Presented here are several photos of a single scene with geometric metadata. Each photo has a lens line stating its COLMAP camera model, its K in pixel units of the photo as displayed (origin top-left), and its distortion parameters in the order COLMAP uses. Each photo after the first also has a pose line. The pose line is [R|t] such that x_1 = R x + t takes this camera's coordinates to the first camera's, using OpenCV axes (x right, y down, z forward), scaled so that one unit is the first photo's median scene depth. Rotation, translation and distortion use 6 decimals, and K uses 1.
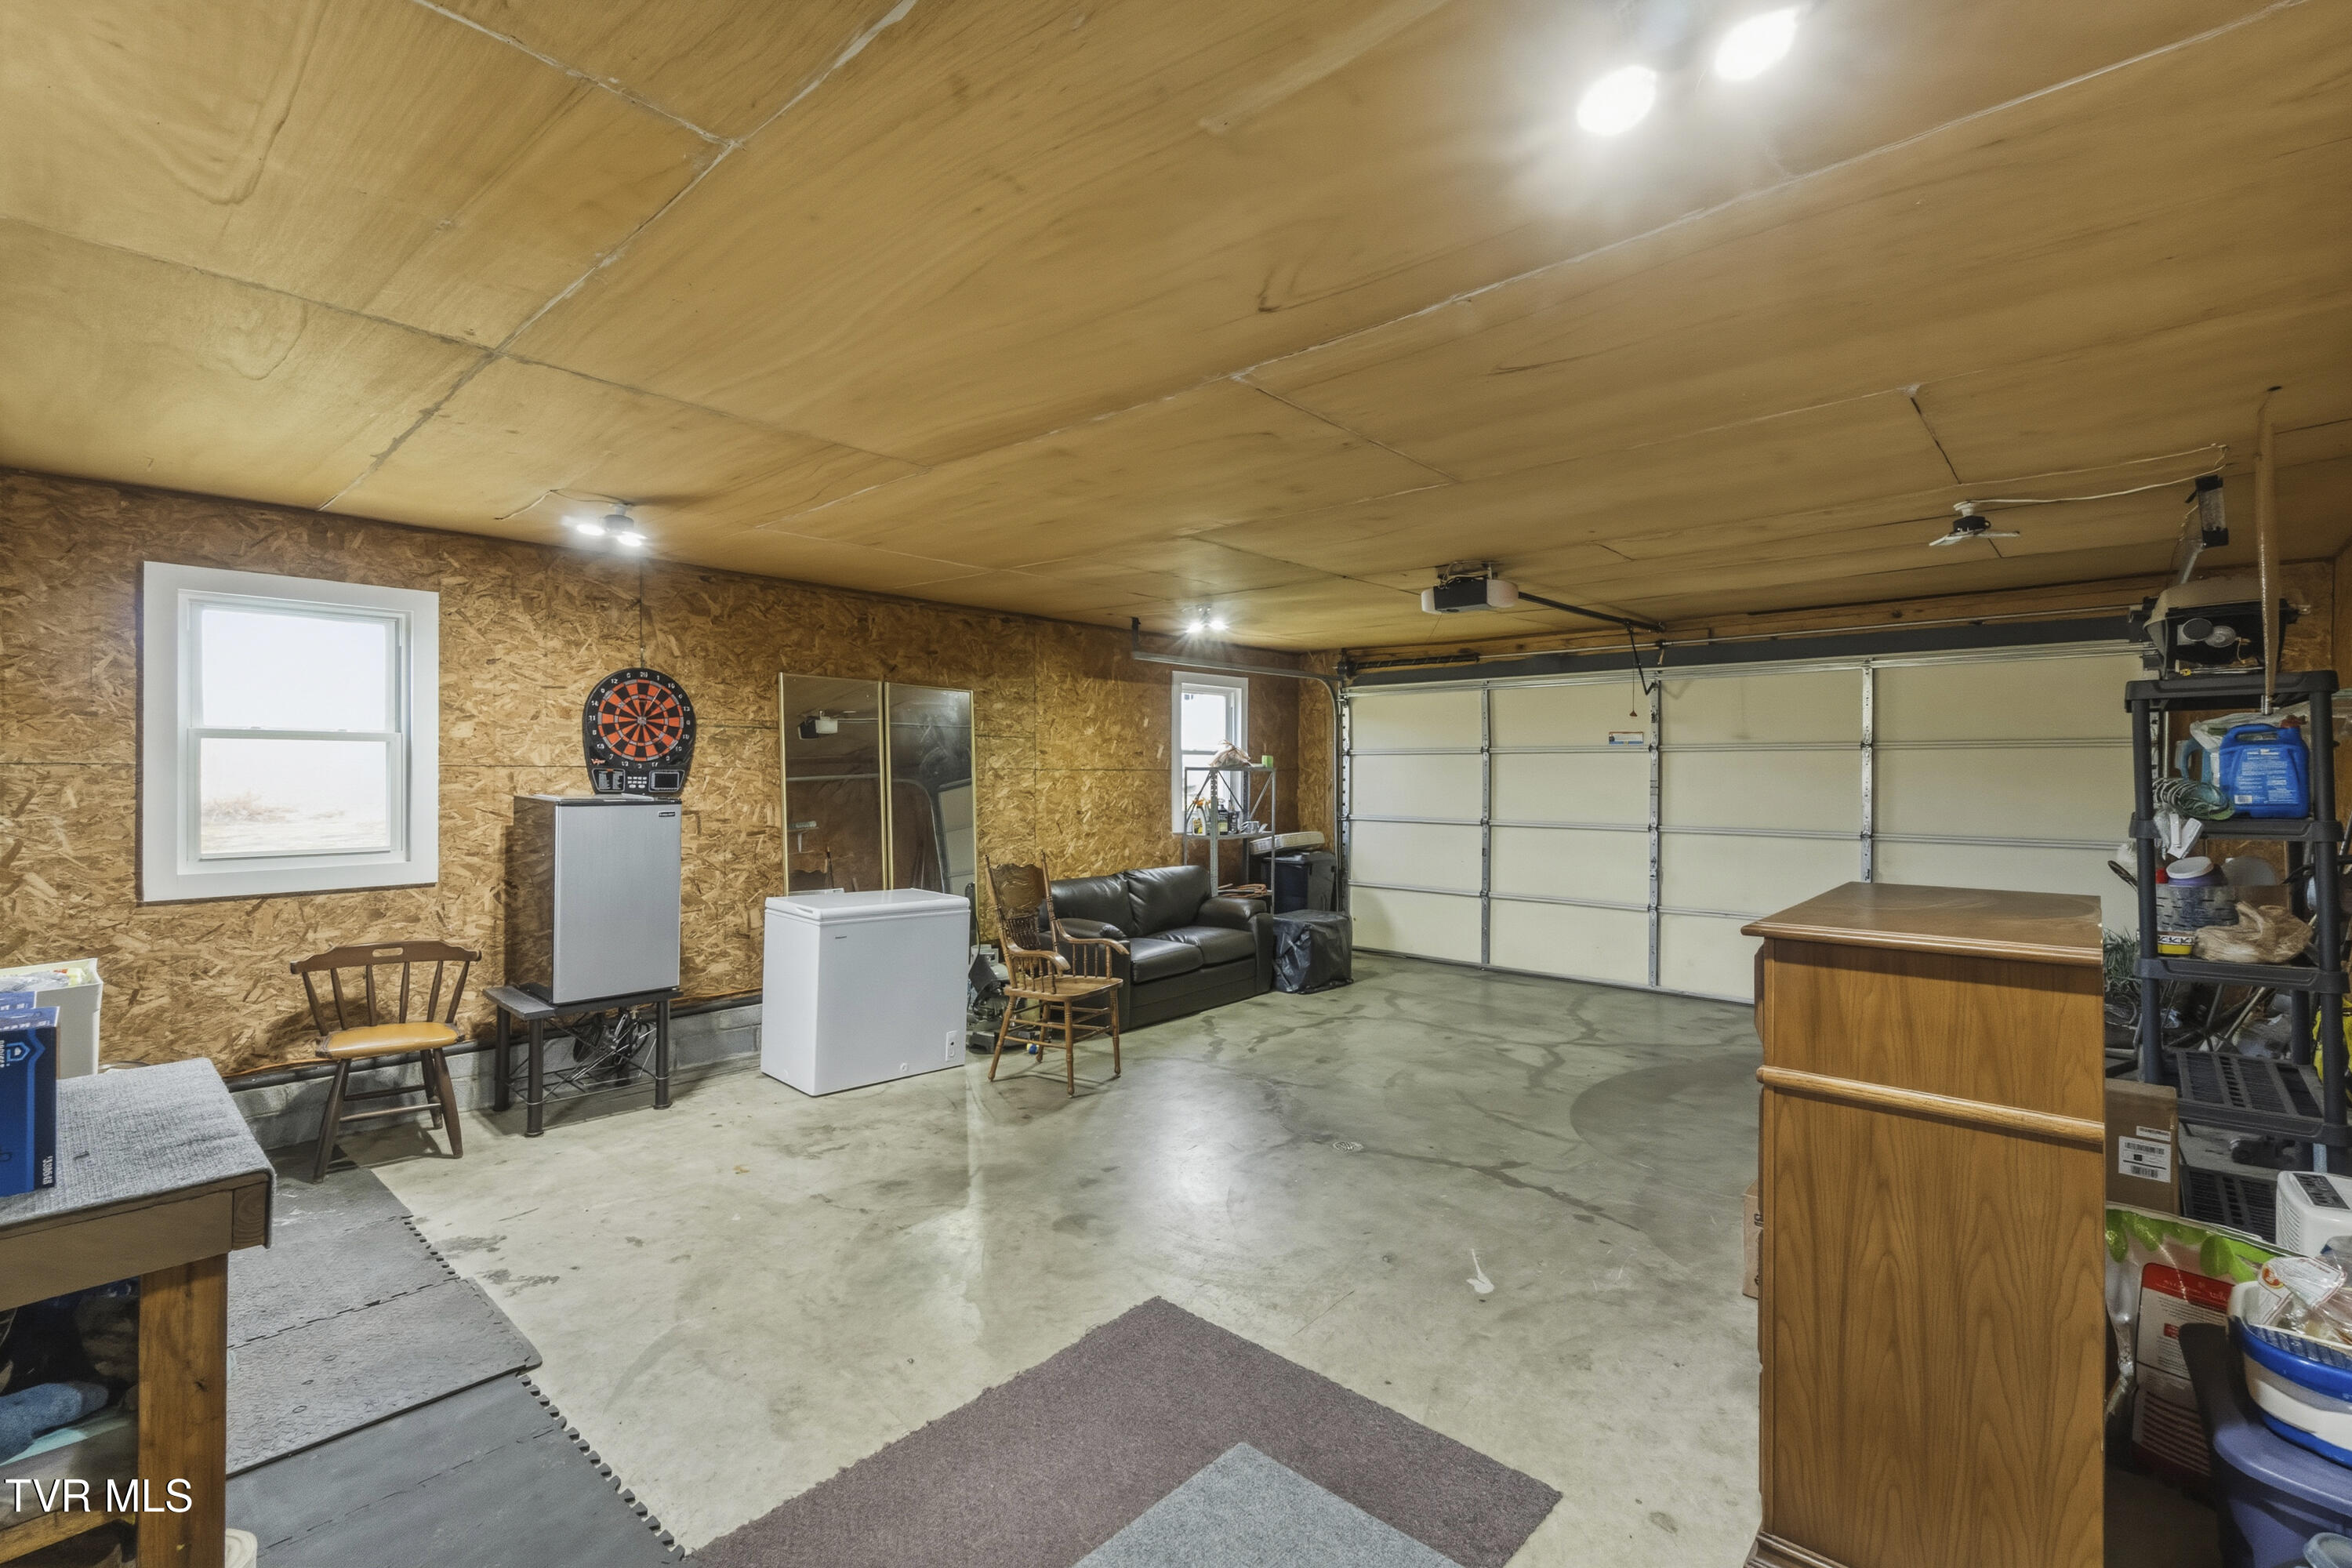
lens RADIAL K [[1032.1, 0, 1163.2], [0, 1032.1, 780.9], [0, 0, 1]] dist [0.002327, 0.000171]
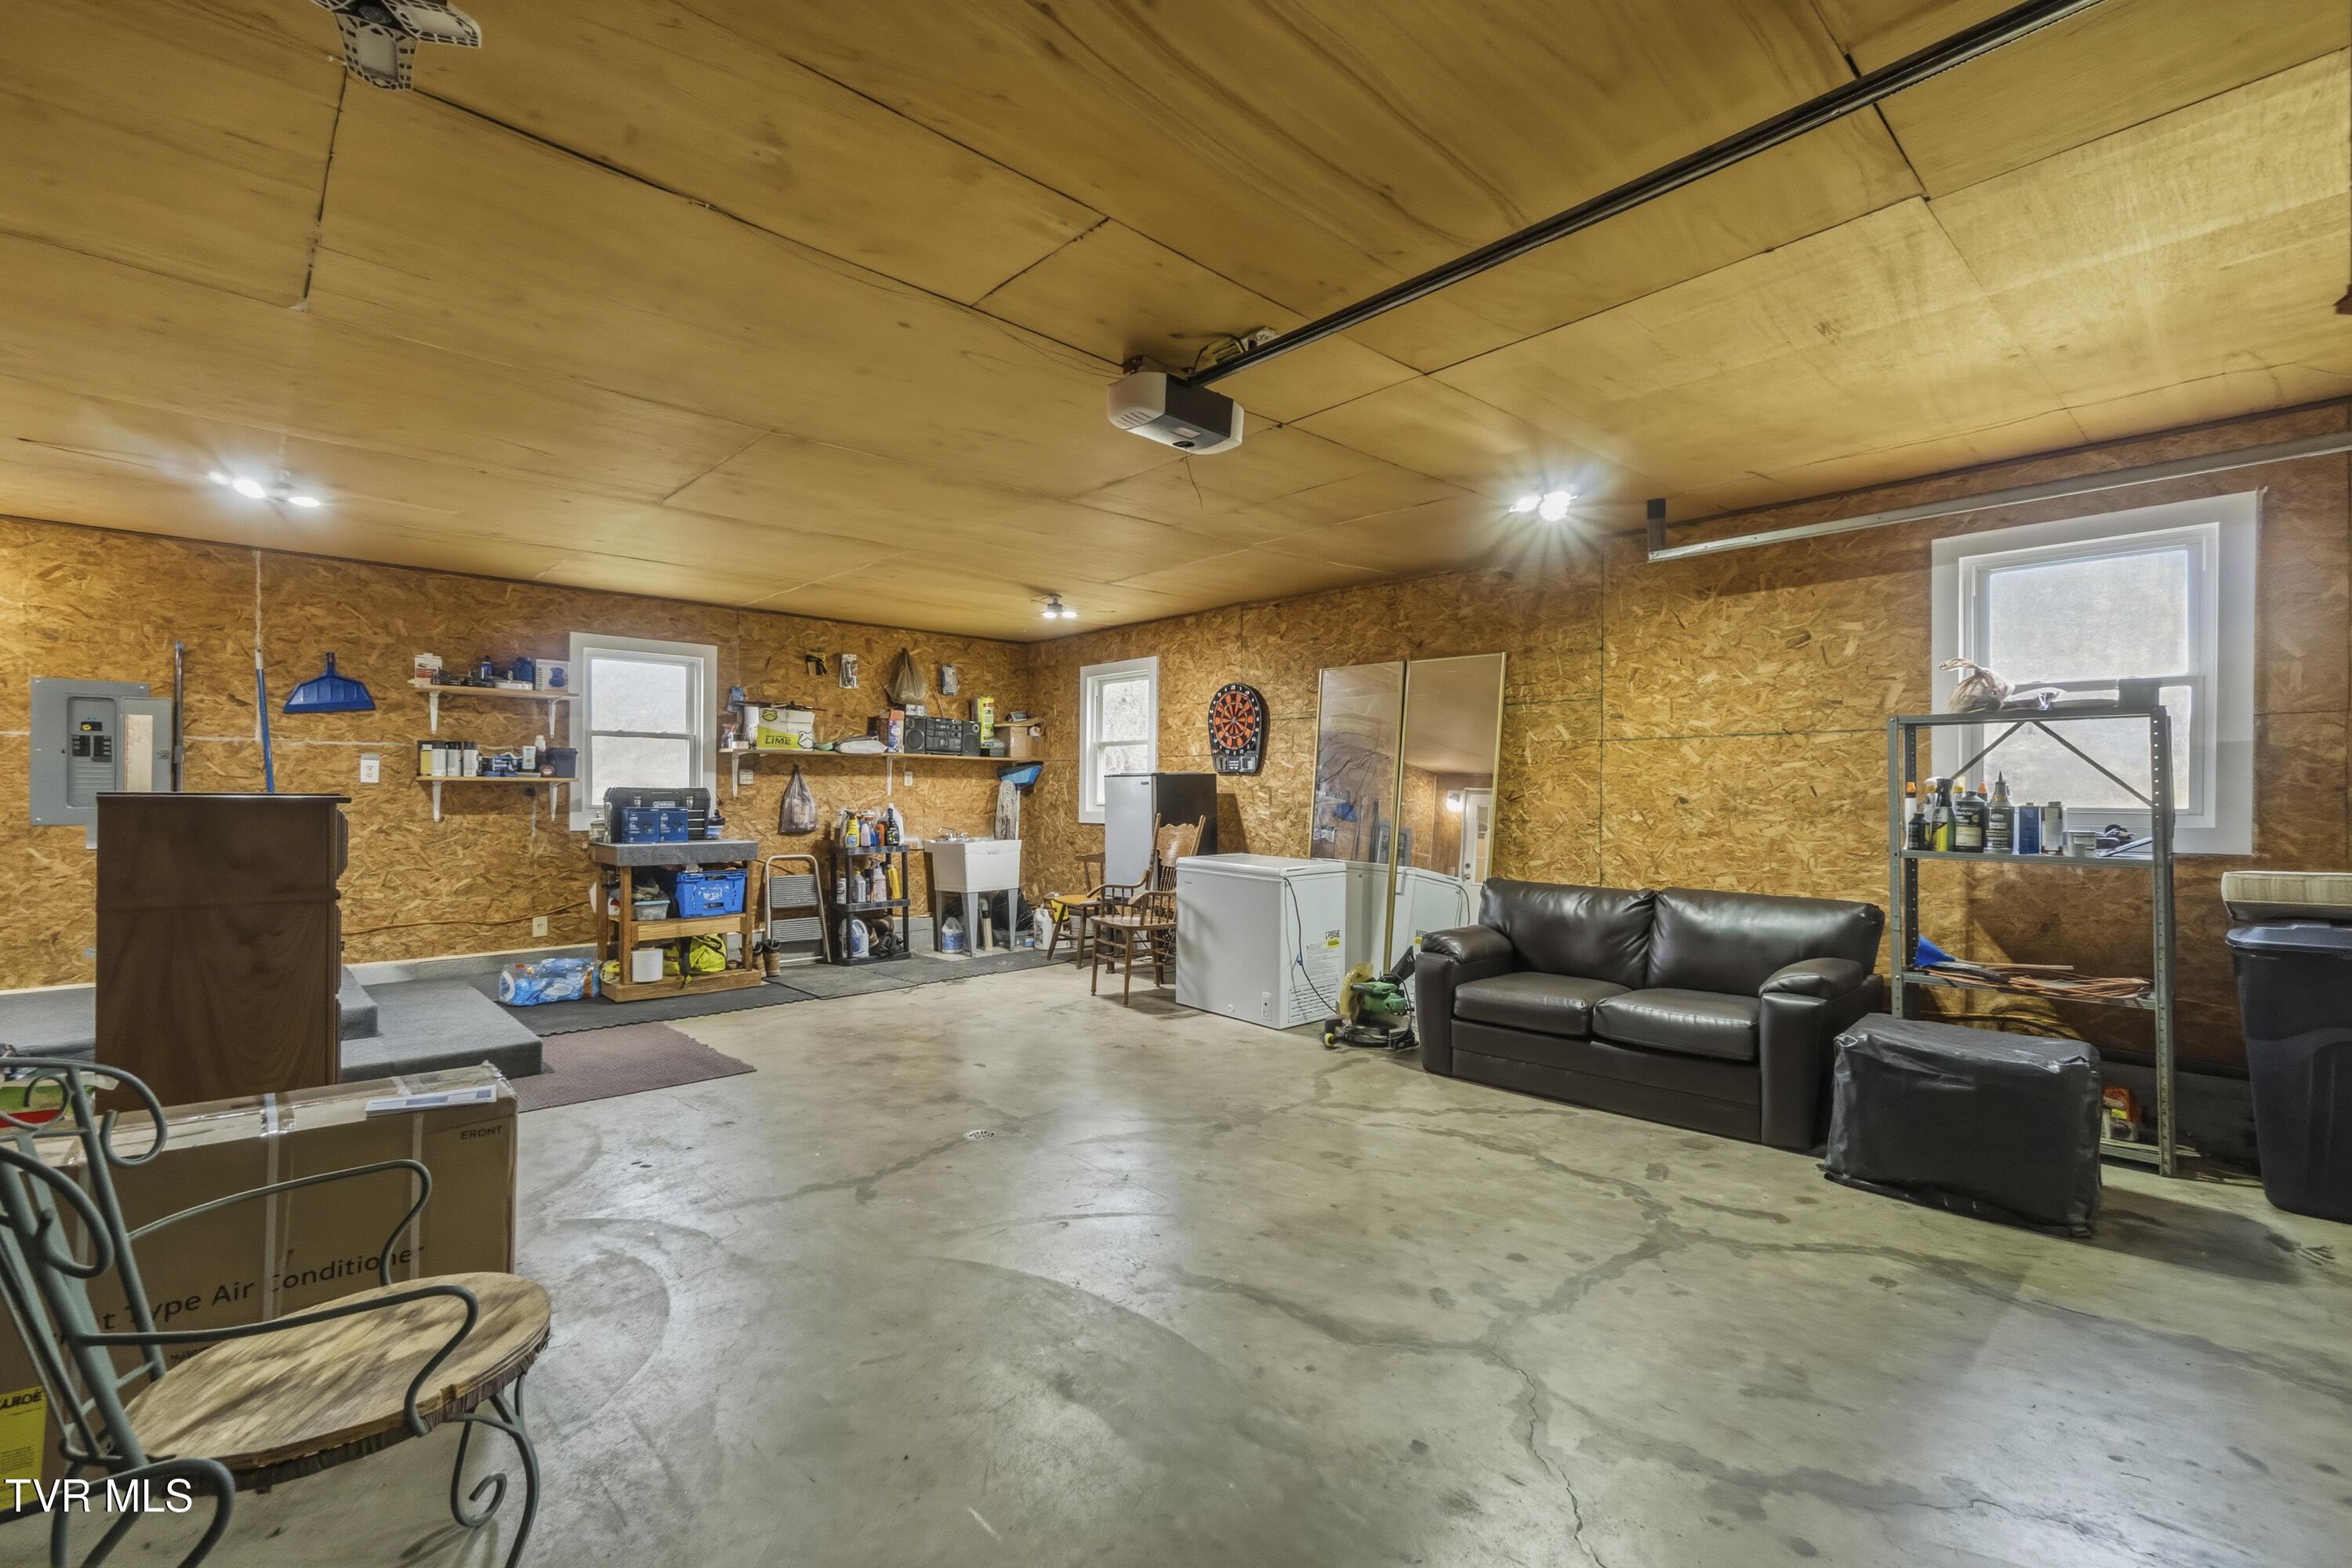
lens RADIAL K [[1028.9, 0, 1176.0], [0, 1028.9, 784.0], [0, 0, 1]] dist [0.025005, 0.000075]
pose [[-0.067544, -0.013165, -0.997629, 0.901084], [-0.010846, 0.999864, -0.012460, 0.046354], [0.997657, 0.009979, -0.067678, 1.033102]]
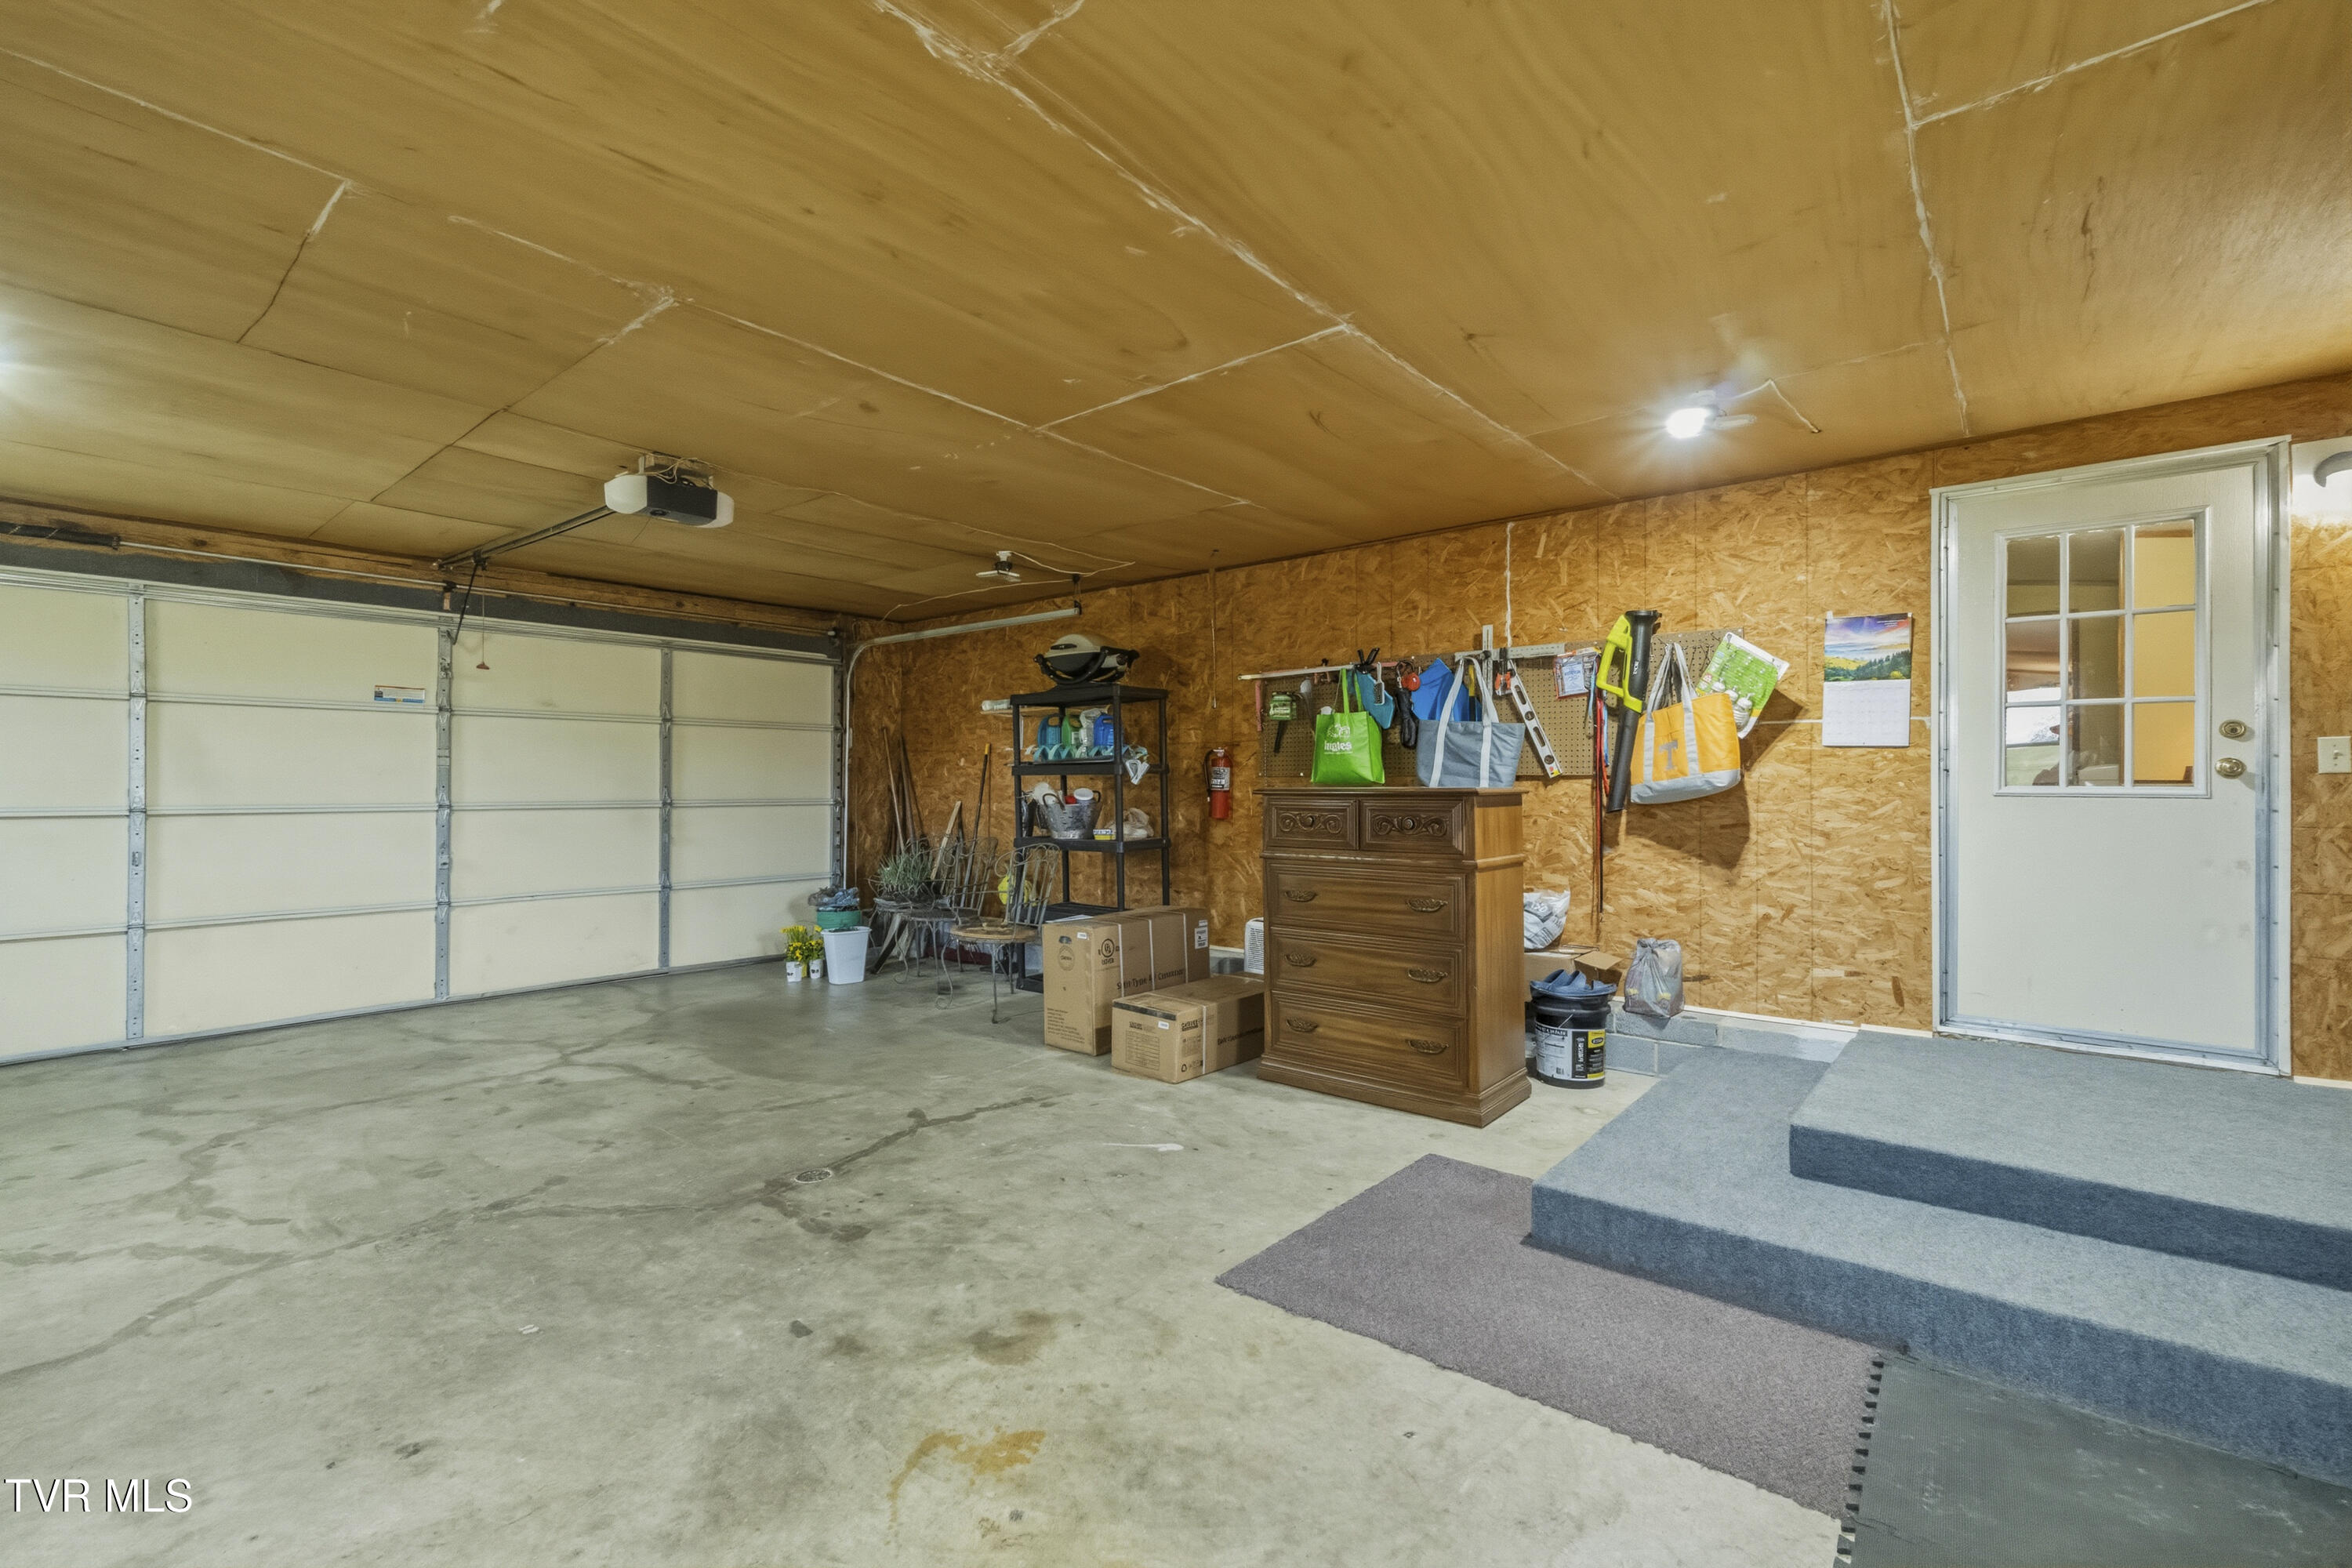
lens RADIAL K [[1032.1, 0, 1163.2], [0, 1032.1, 780.9], [0, 0, 1]] dist [0.002327, 0.000171]
pose [[-0.035762, 0.003035, 0.999356, -0.524350], [0.010053, 0.999946, -0.002677, 0.046947], [-0.999310, 0.009951, -0.035791, 0.637031]]
